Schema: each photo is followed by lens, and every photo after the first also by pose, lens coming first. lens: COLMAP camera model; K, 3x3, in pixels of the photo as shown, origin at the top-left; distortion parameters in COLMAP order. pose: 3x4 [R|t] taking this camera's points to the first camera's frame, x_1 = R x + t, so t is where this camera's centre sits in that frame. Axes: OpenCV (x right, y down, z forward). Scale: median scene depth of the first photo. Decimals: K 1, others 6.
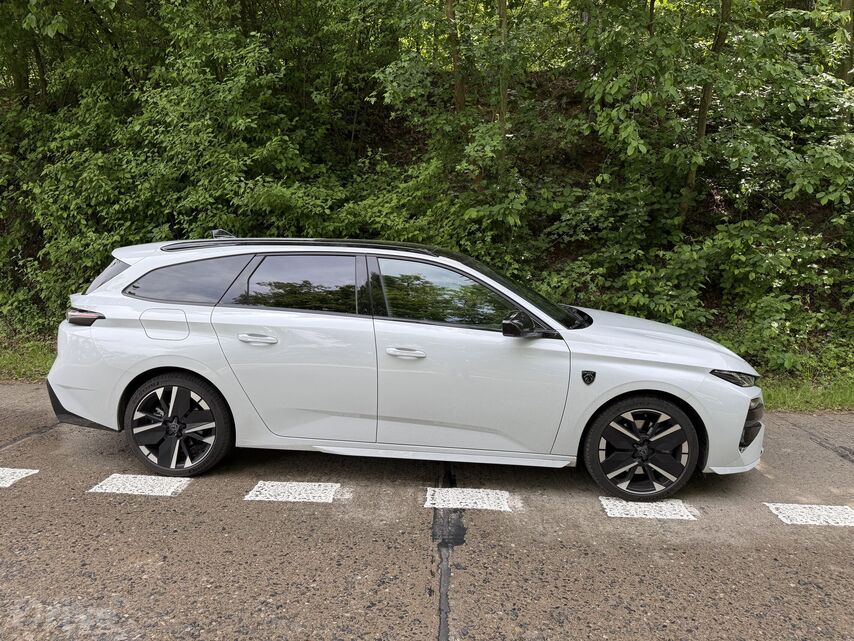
lens RADIAL K [[607.2, 0, 427.1], [0, 607.2, 321.3], [0, 0, 1]] dist [0.041756, -0.006211]
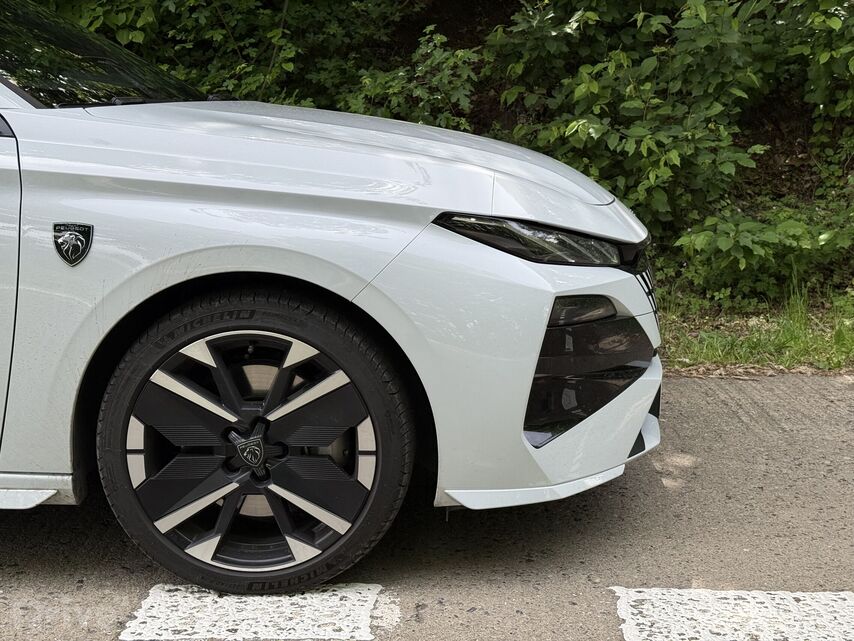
lens RADIAL K [[1183.4, 0, 427.6], [0, 1183.4, 320.2], [0, 0, 1]] dist [0.159618, 0.000000]
pose [[0.999644, -0.026605, 0.001822, 0.449564], [0.026489, 0.998532, 0.047244, 0.106469], [-0.003076, -0.047179, 0.998882, 0.317269]]
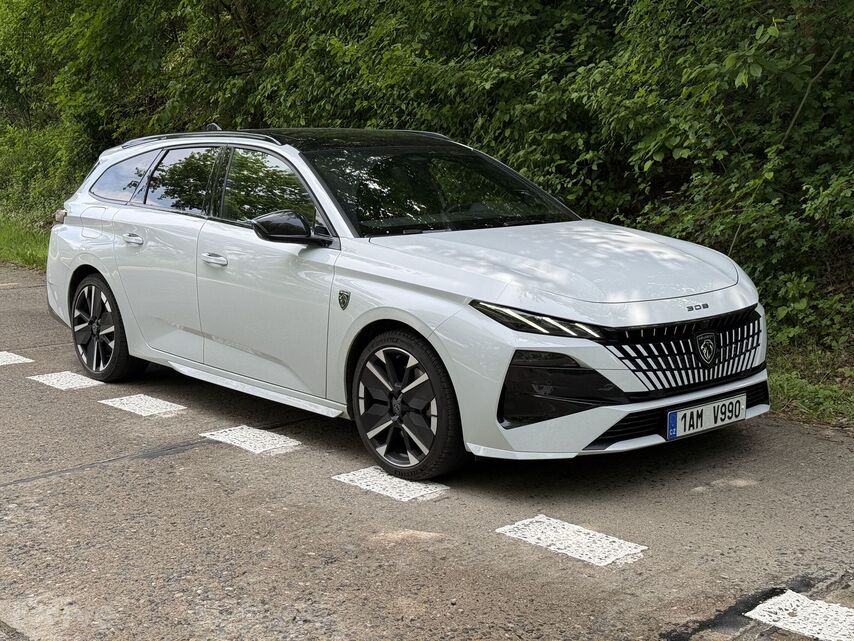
lens RADIAL K [[1183.4, 0, 426.8], [0, 1183.4, 319.0], [0, 0, 1]] dist [0.159618, 0.000000]
pose [[0.699906, 0.073255, -0.710469, 1.356414], [-0.066946, 0.997076, 0.036856, 0.053491], [0.711091, 0.021767, 0.702763, 0.031254]]
